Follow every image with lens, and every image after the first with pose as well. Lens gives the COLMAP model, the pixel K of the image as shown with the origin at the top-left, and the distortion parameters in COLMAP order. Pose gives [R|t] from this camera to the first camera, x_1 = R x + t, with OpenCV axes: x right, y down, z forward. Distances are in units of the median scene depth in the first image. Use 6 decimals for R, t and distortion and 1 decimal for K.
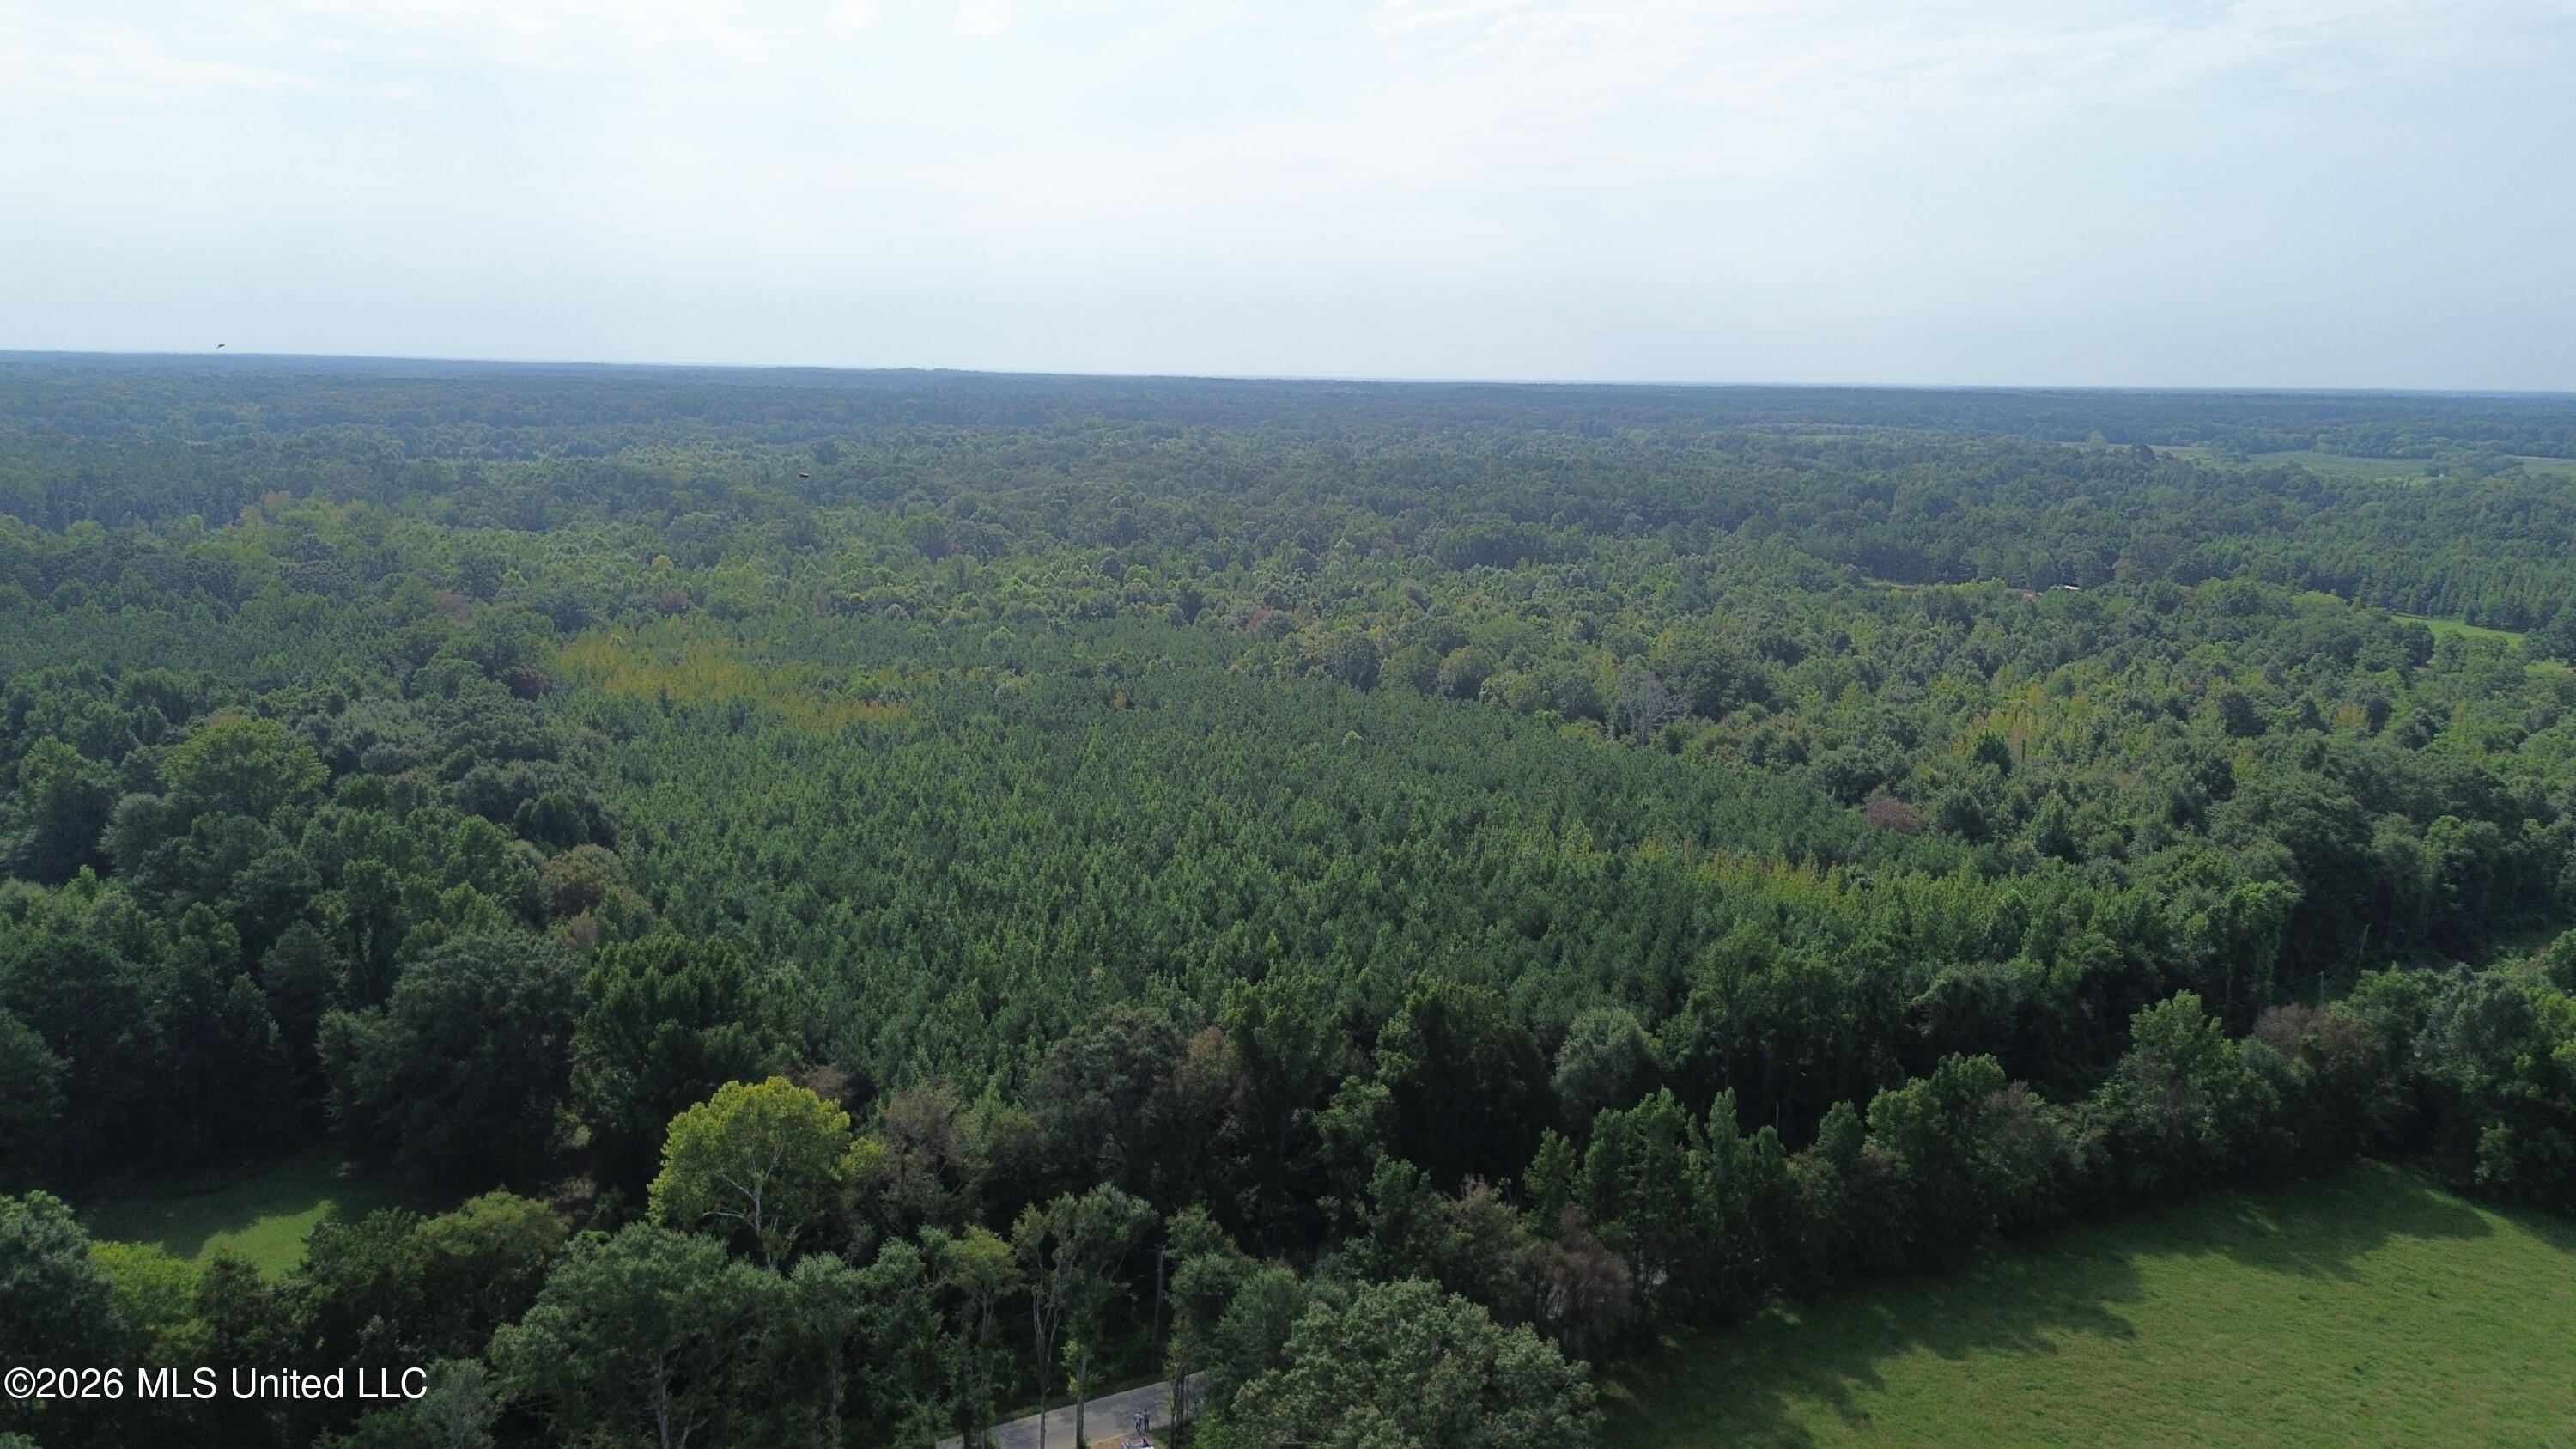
lens RADIAL K [[1823.4, 0, 1288.0], [0, 1823.4, 724.5], [0, 0, 1]] dist [0.077500, -0.075135]
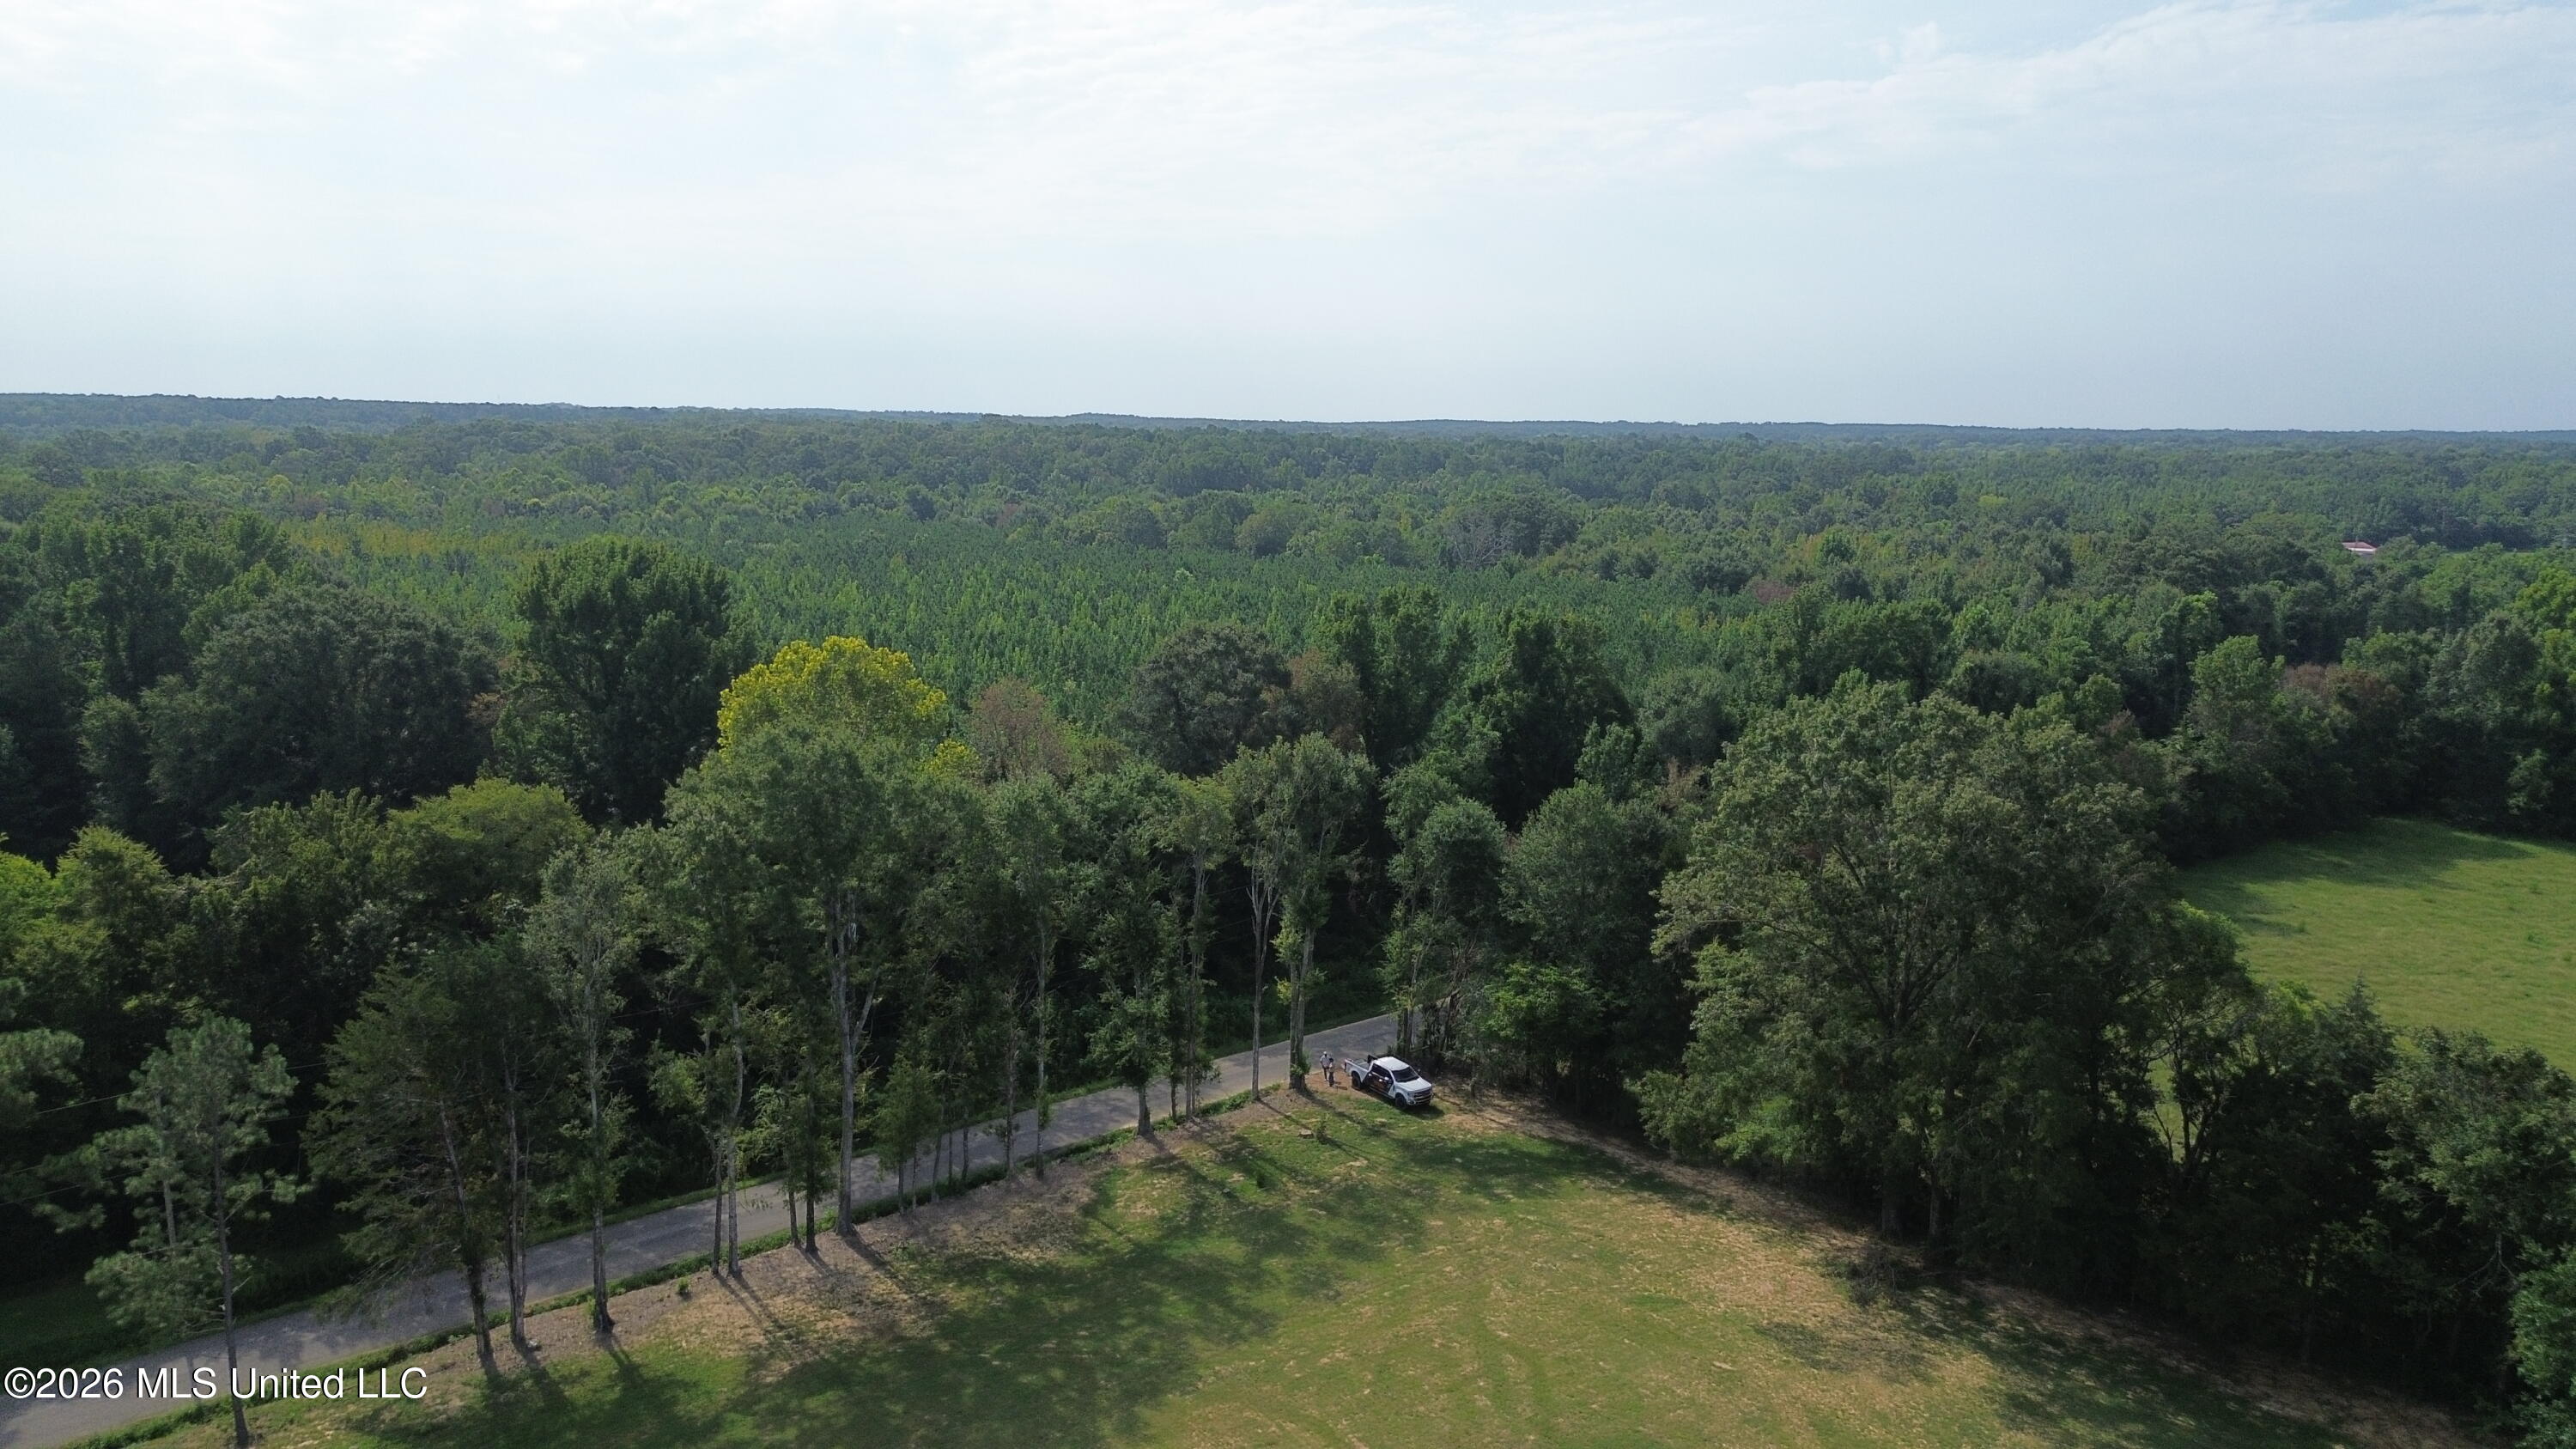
lens RADIAL K [[1823.0, 0, 1288.0], [0, 1823.0, 724.5], [0, 0, 1]] dist [0.086575, -0.073854]
pose [[0.976505, -0.038787, 0.211975, -0.200885], [0.044158, 0.998811, -0.020661, 0.189610], [-0.210922, 0.029536, 0.977057, 0.167573]]
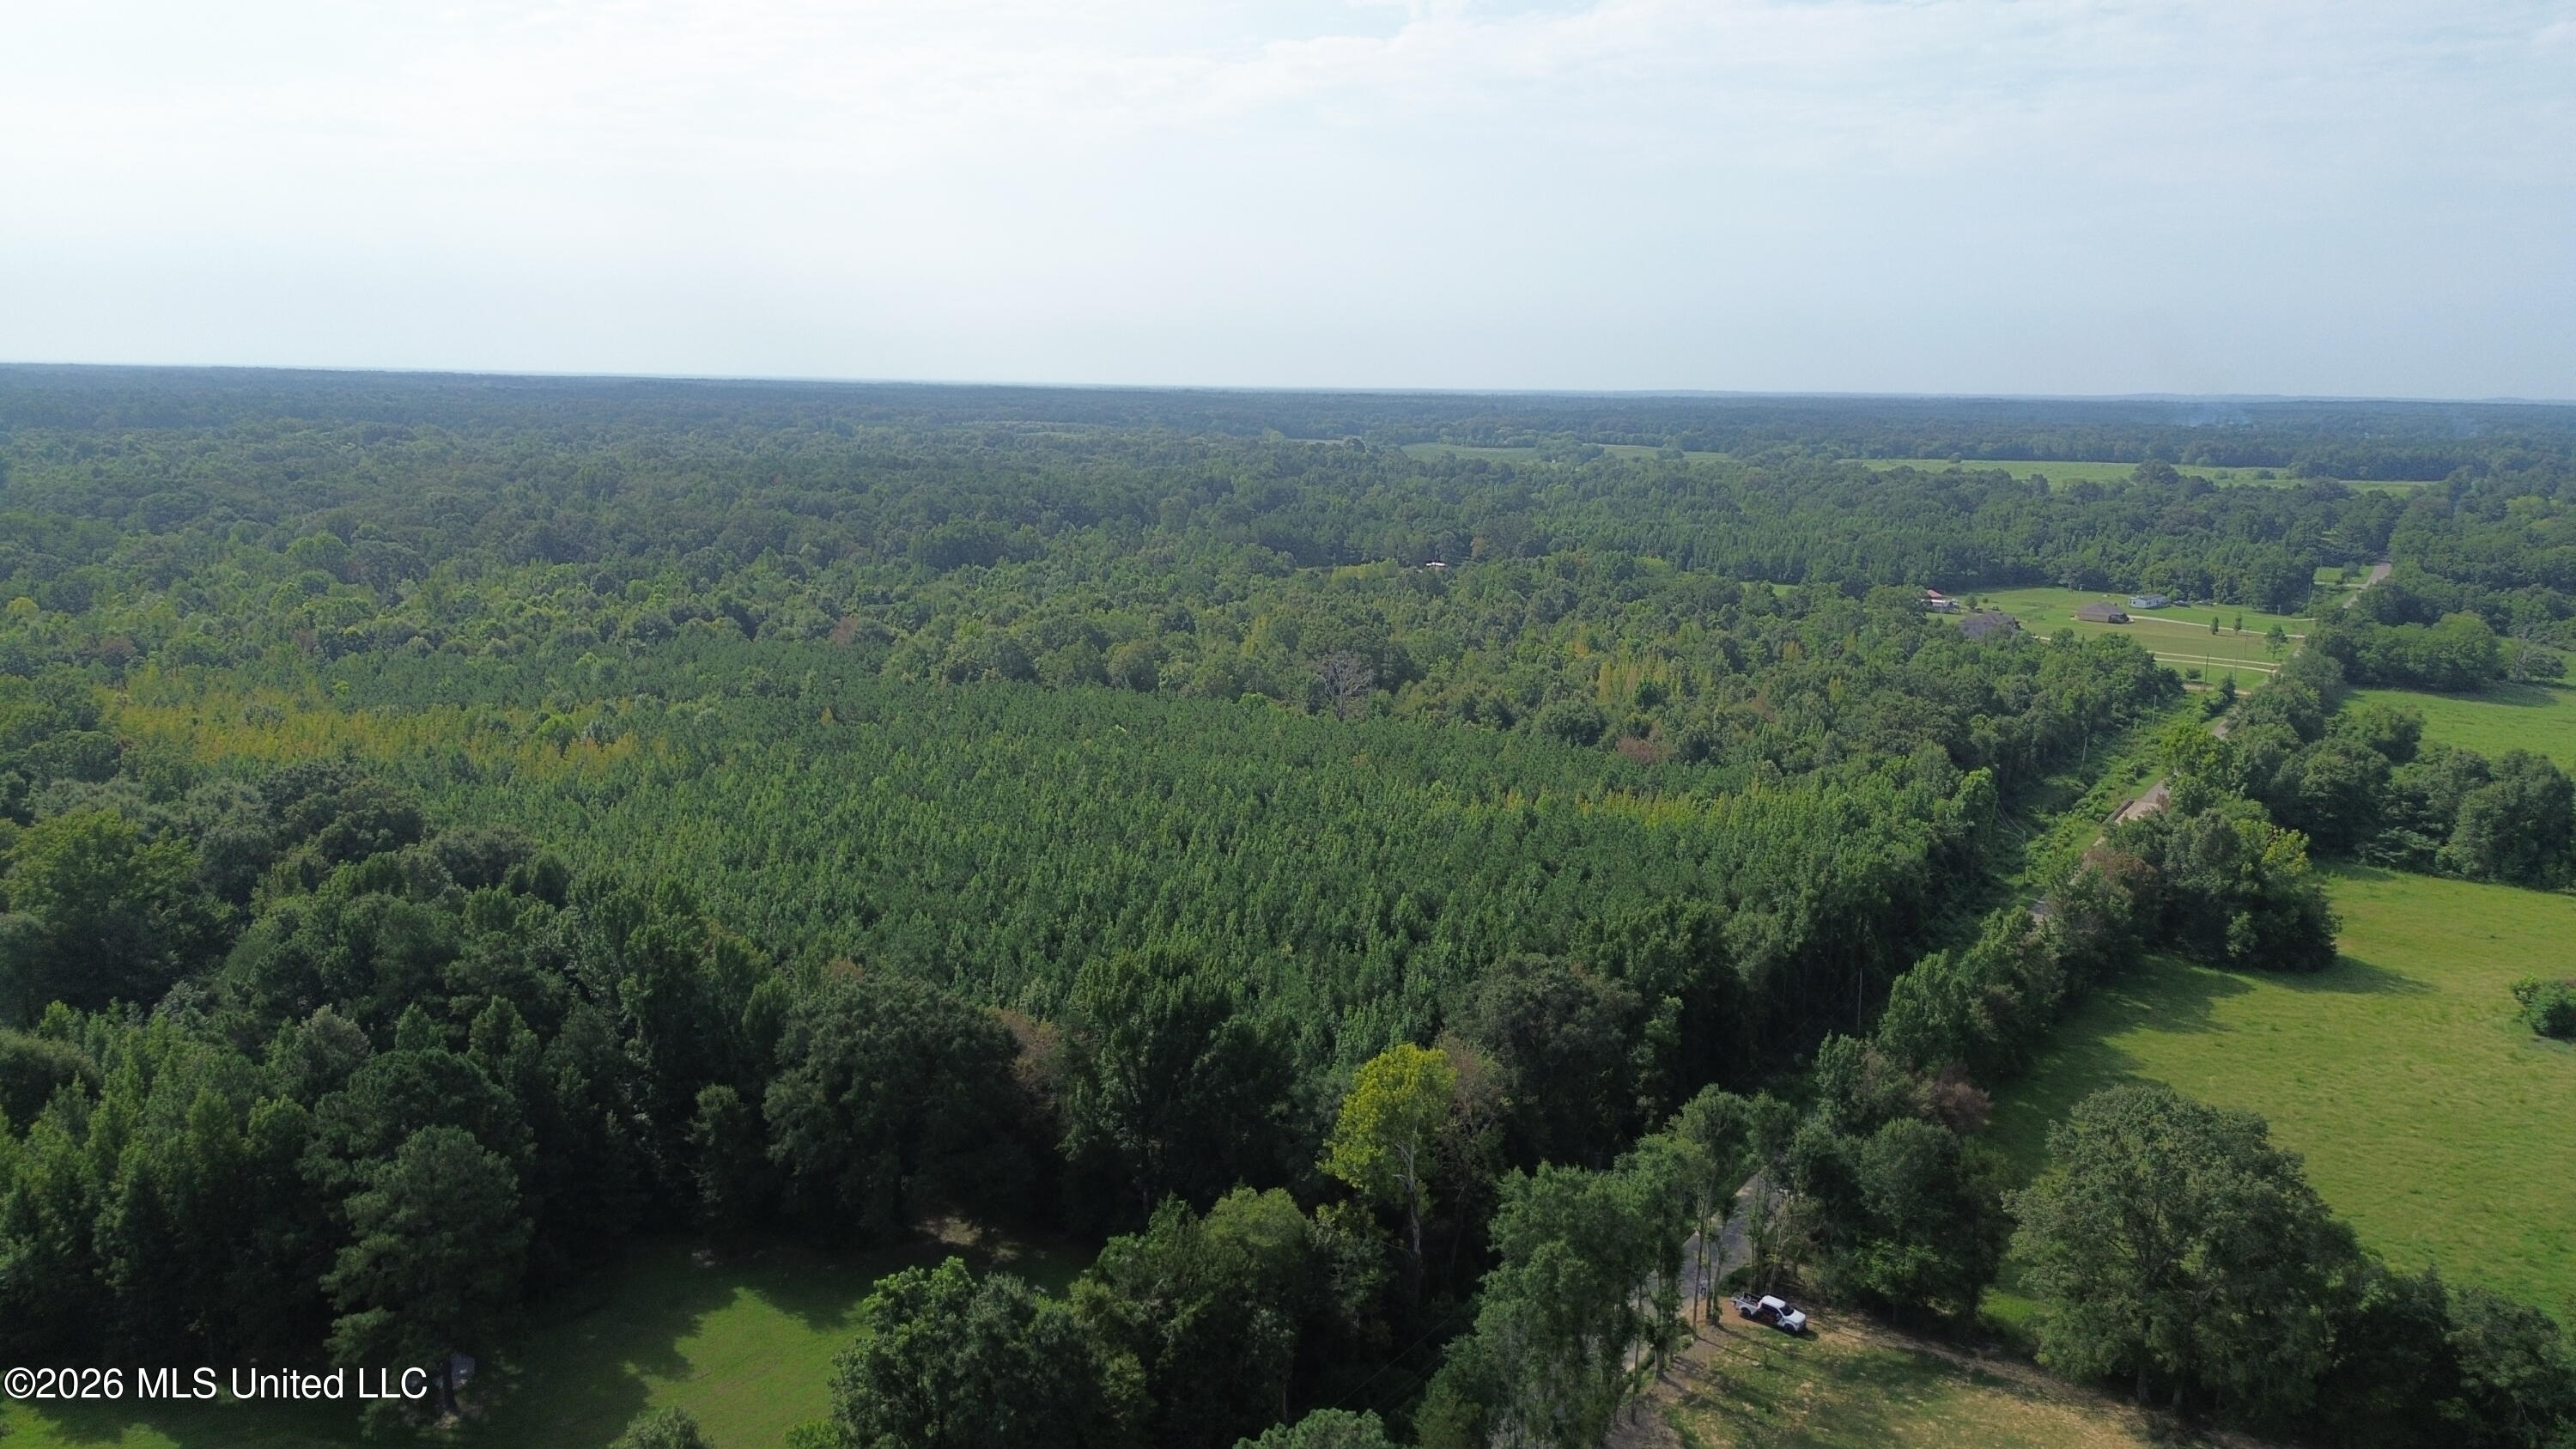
lens RADIAL K [[1823.4, 0, 1288.0], [0, 1823.4, 724.5], [0, 0, 1]] dist [0.077500, -0.075135]
pose [[0.895198, -0.084742, 0.437539, -0.609063], [0.083720, 0.996254, 0.021664, -0.021324], [-0.437735, 0.017237, 0.898939, 0.037635]]
